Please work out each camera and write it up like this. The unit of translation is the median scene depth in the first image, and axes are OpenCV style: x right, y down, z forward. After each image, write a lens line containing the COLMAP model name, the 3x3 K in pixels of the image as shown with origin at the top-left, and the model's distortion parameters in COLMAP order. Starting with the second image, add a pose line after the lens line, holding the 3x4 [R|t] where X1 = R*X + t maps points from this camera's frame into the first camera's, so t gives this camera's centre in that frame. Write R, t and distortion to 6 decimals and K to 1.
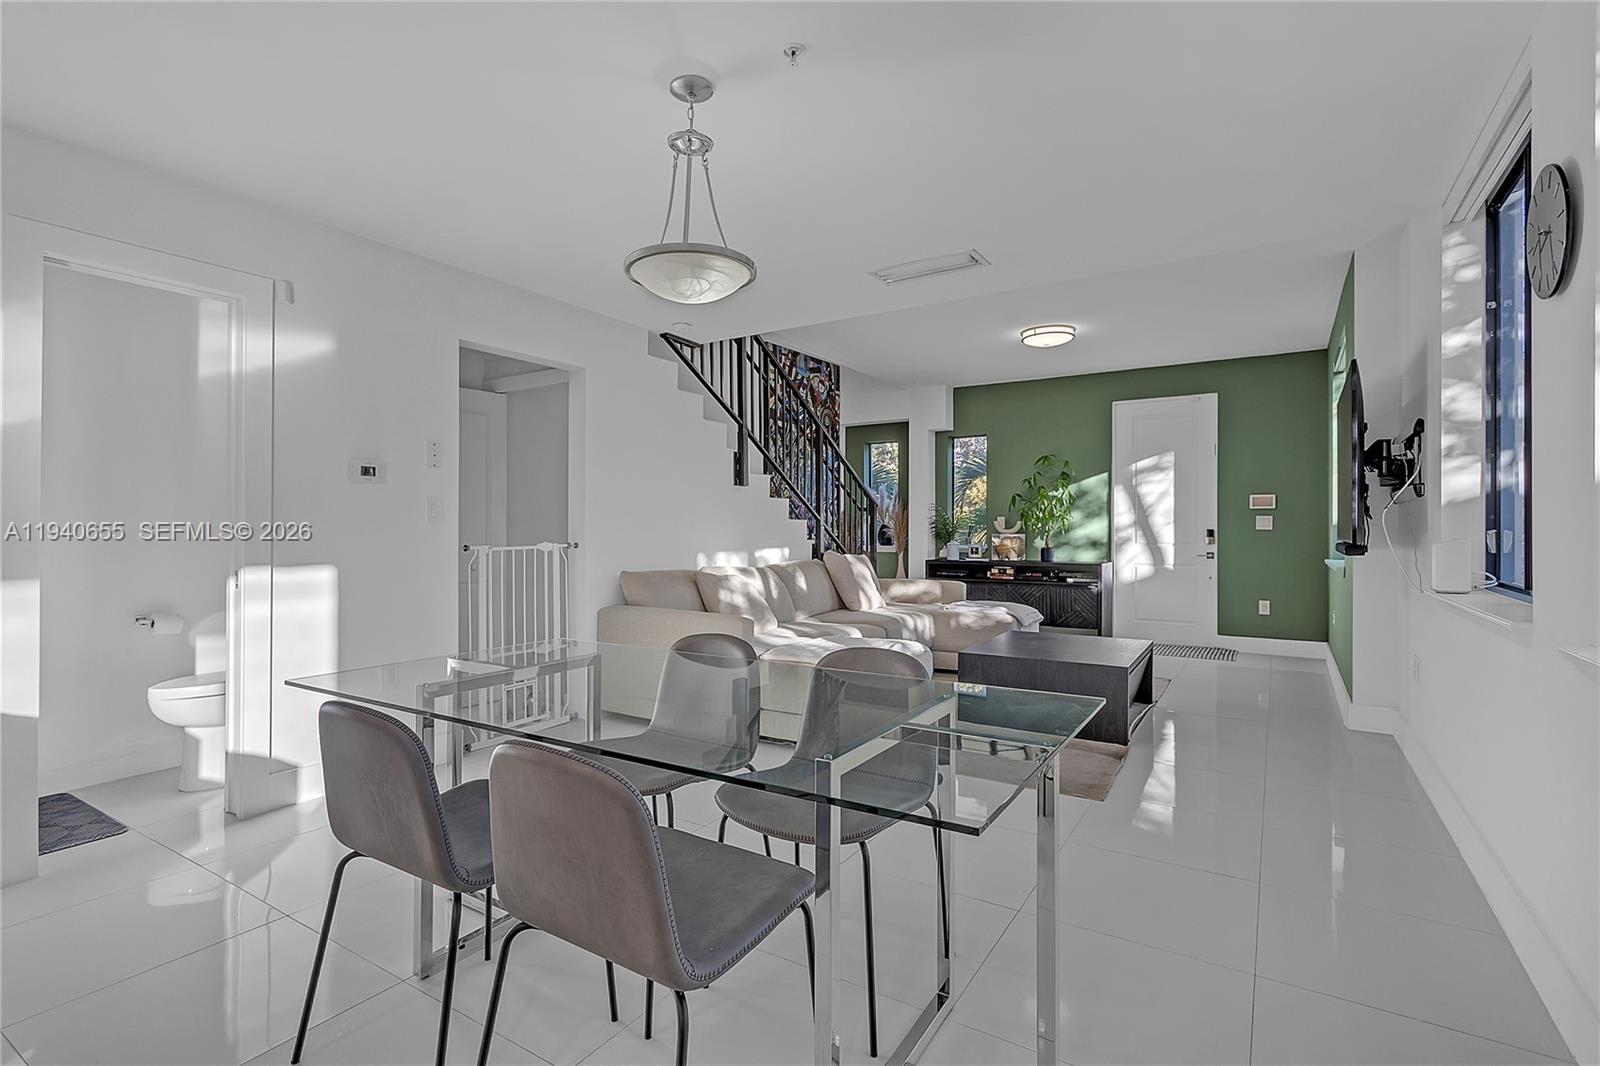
lens RADIAL K [[765.8, 0, 811.1], [0, 765.8, 533.3], [0, 0, 1]] dist [0.013824, 0.000124]
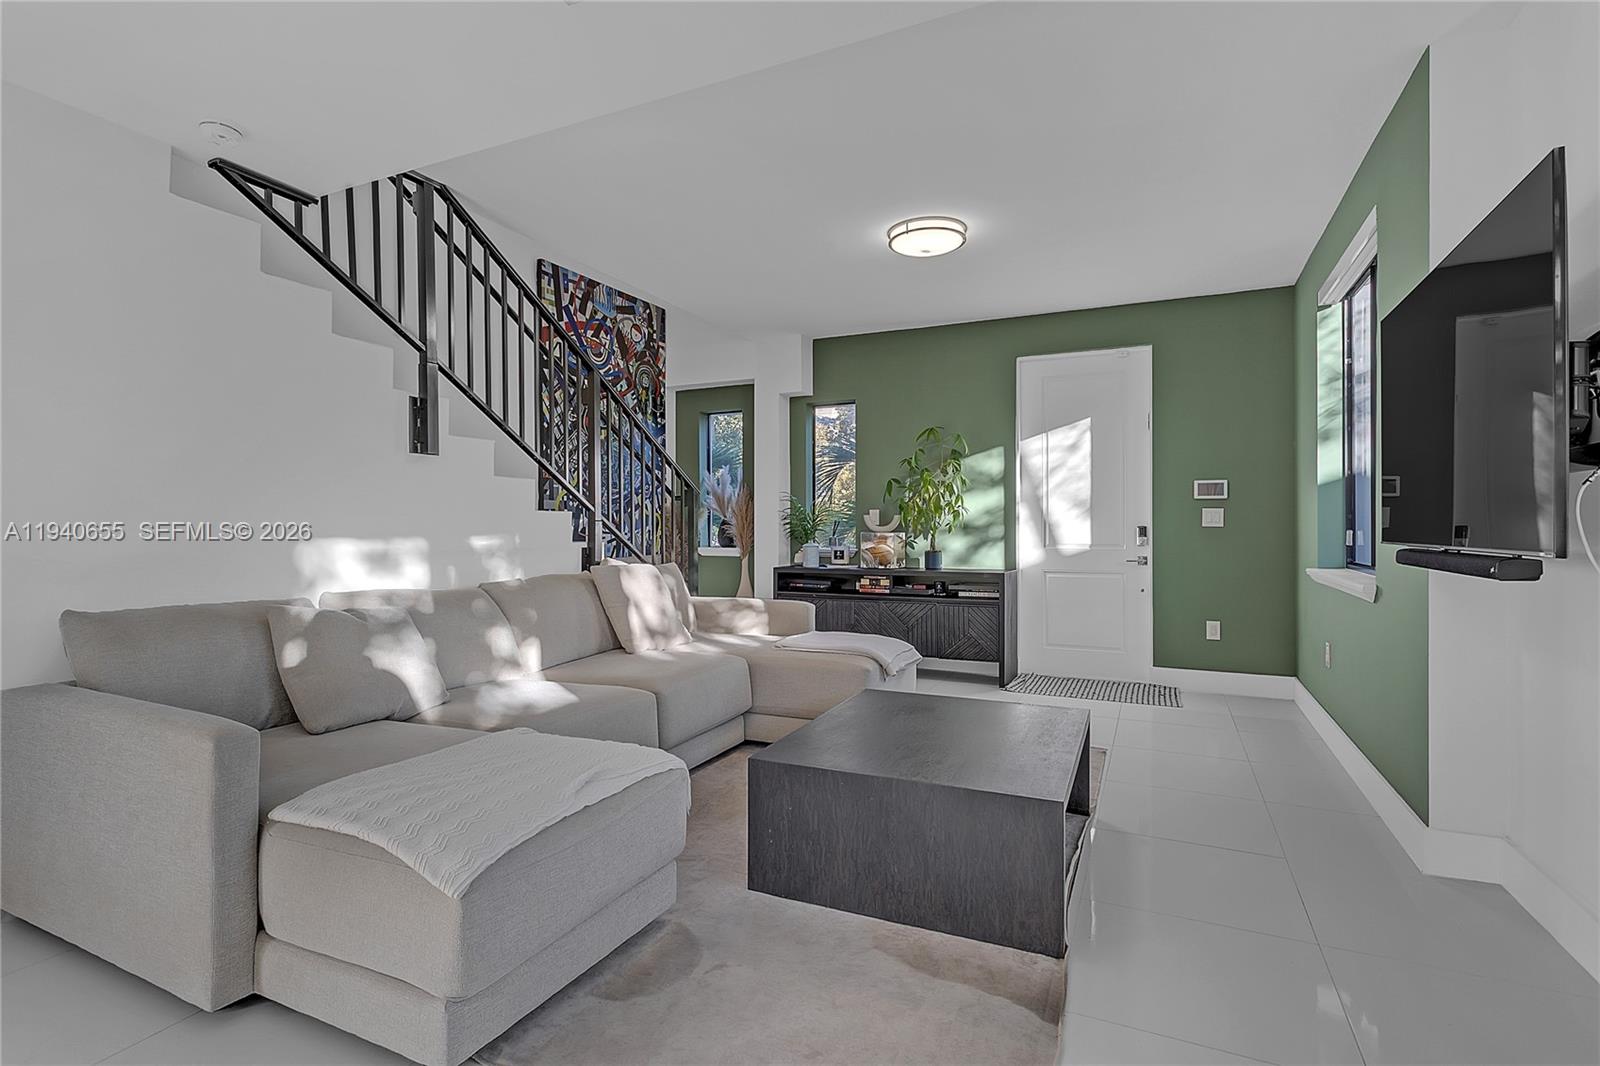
lens RADIAL K [[772.6, 0, 789.1], [0, 772.6, 529.8], [0, 0, 1]] dist [-0.001992, 0.000193]
pose [[0.995330, -0.001510, 0.096523, 0.095400], [0.001647, 0.999998, -0.001335, -0.000755], [-0.096521, 0.001488, 0.995330, 0.263612]]
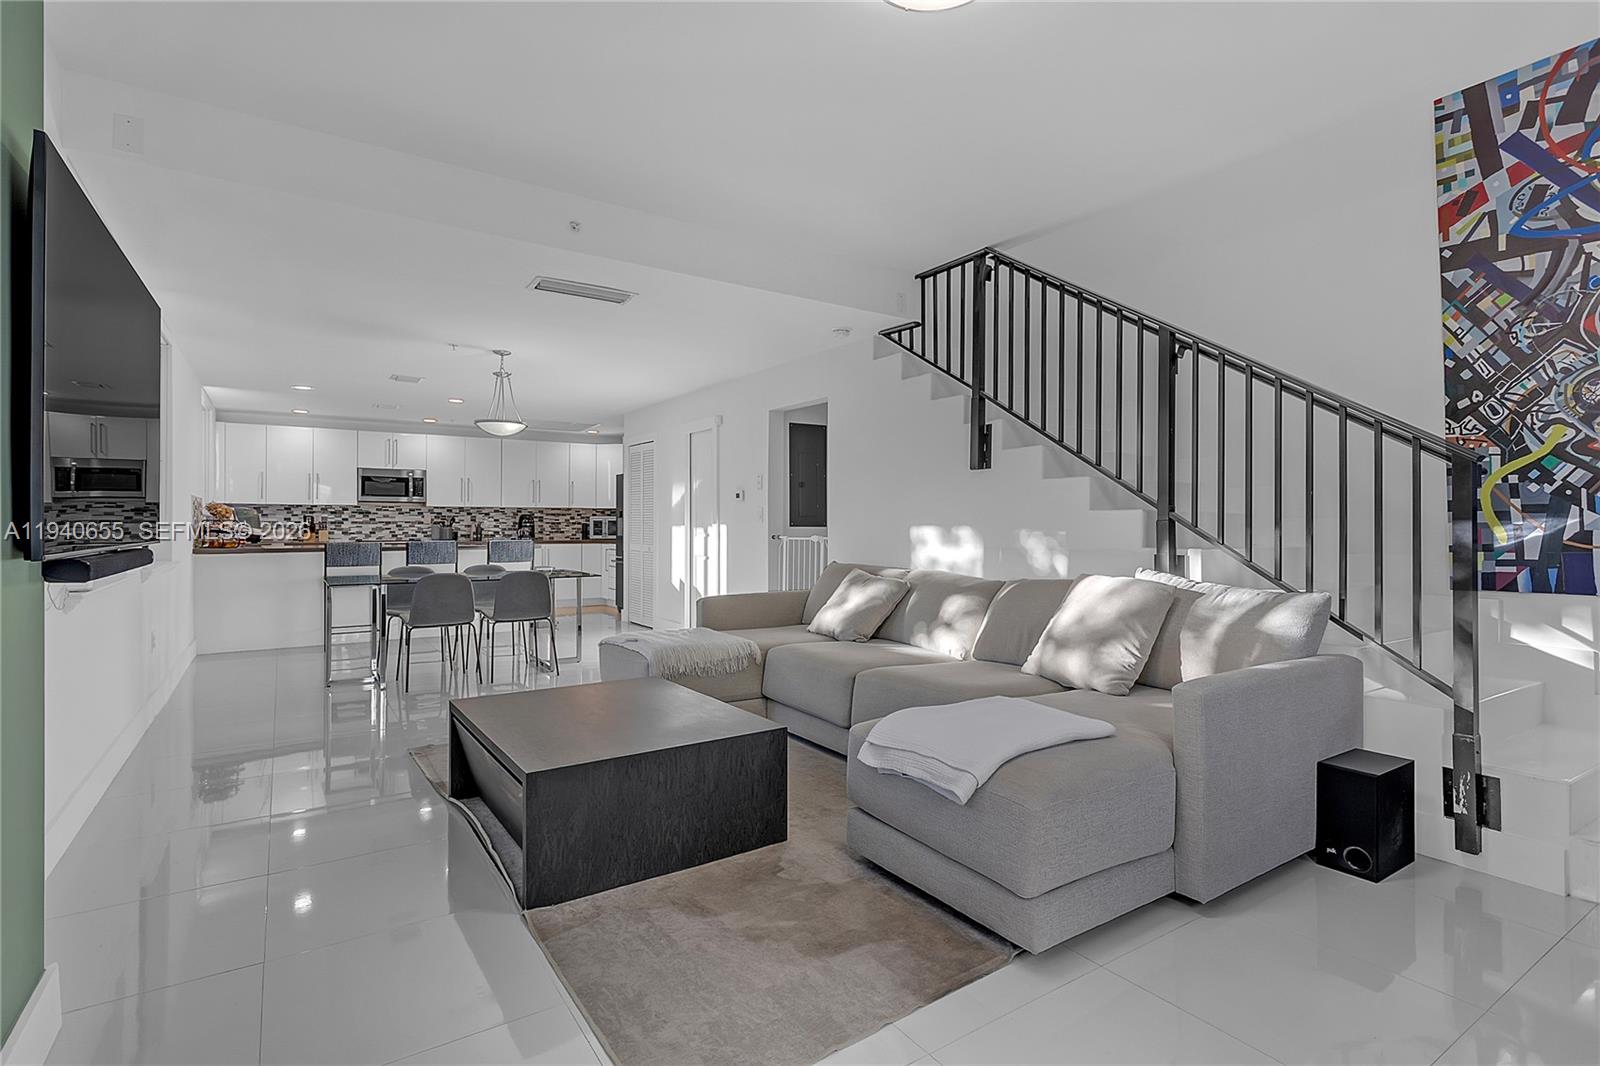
lens RADIAL K [[775.9, 0, 788.4], [0, 775.9, 523.1], [0, 0, 1]] dist [0.004897, 0.000086]
pose [[-0.432740, 0.000670, -0.901519, 0.486406], [-0.004590, 0.999985, 0.002947, -0.007239], [0.901507, 0.005413, -0.432730, 0.826082]]
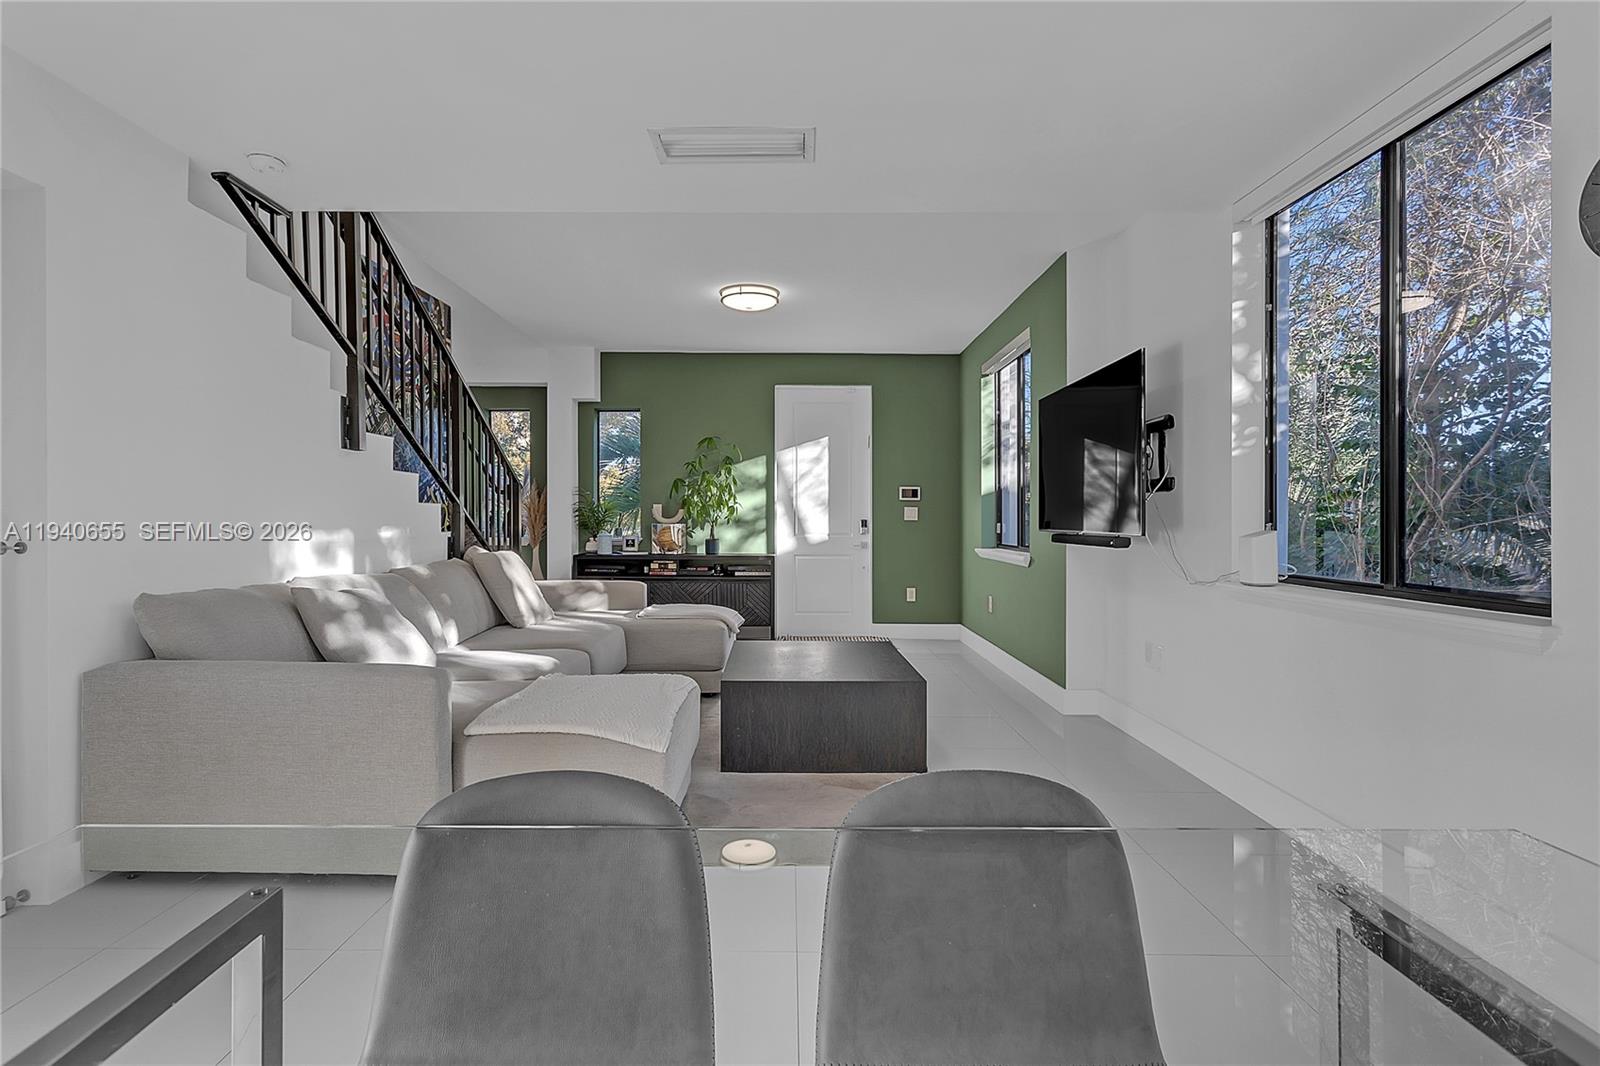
lens RADIAL K [[757.1, 0, 797.6], [0, 757.1, 527.3], [0, 0, 1]] dist [0.002241, 0.000229]
pose [[0.849575, -0.001390, 0.527465, -0.078394], [-0.002274, 0.999978, 0.006298, -0.000981], [-0.527462, -0.006550, 0.849553, 0.183036]]
